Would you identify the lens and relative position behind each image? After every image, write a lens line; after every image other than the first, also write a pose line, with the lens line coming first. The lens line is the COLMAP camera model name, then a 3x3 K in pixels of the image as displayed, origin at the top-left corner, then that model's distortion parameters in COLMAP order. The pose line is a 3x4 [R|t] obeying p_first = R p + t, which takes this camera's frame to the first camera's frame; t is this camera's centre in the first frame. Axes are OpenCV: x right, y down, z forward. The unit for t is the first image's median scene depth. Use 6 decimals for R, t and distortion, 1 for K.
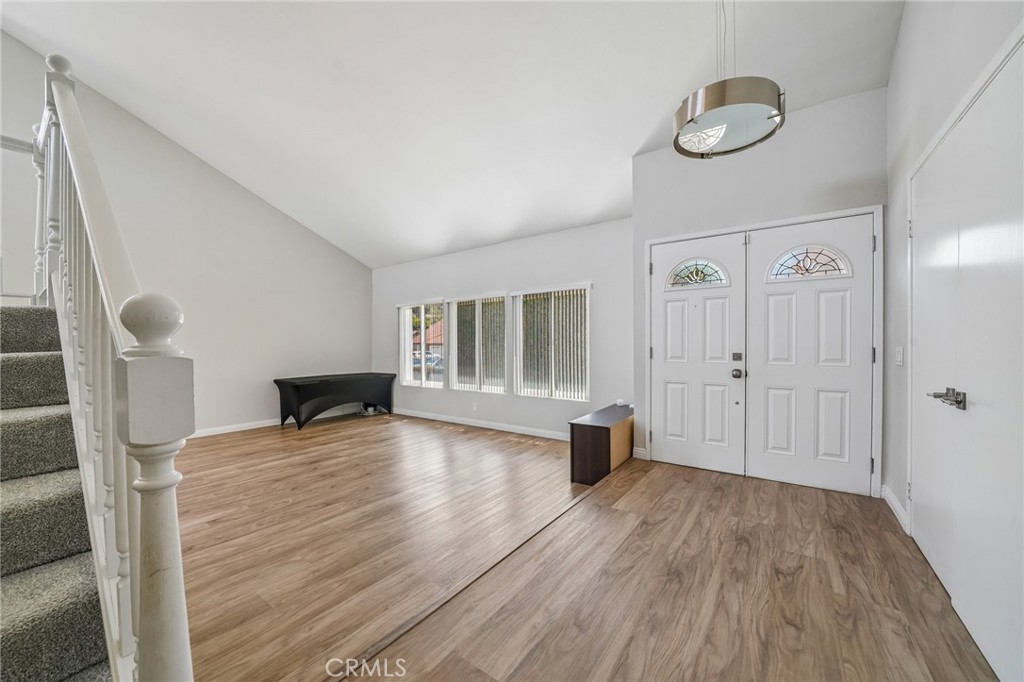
lens RADIAL K [[377.9, 0, 511.7], [0, 377.9, 344.4], [0, 0, 1]] dist [-0.002975, -0.000086]
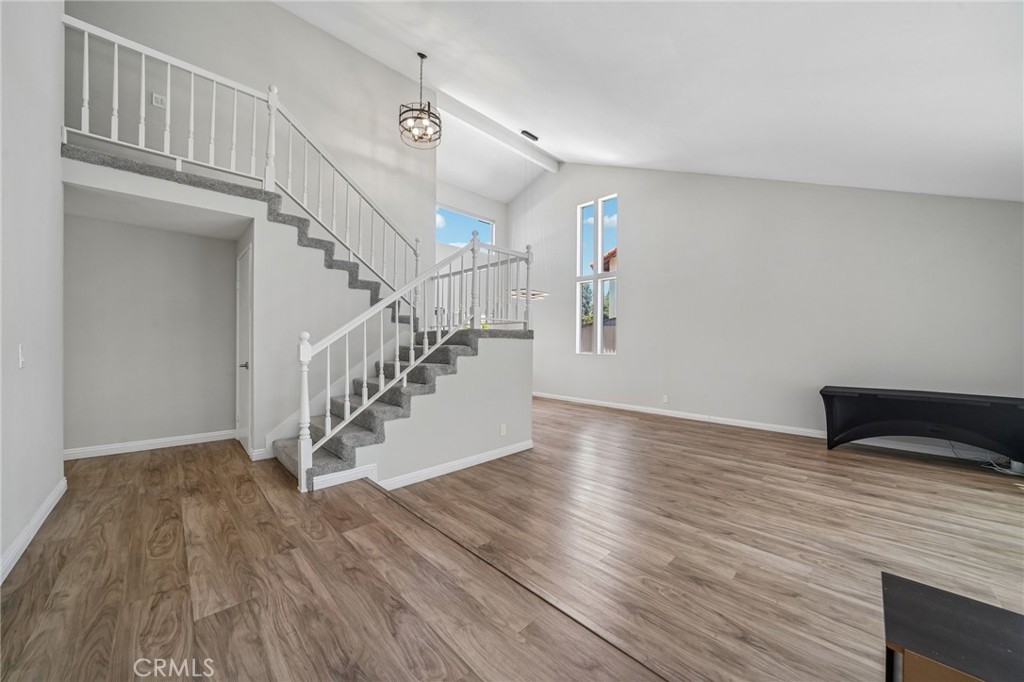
lens RADIAL K [[365.5, 0, 510.4], [0, 365.5, 343.6], [0, 0, 1]] dist [-0.006304, 0.000032]
pose [[-0.165691, -0.000591, -0.986177, 0.492228], [-0.002696, 0.999996, -0.000146, -0.003817], [0.986174, 0.002635, -0.165692, 0.657142]]
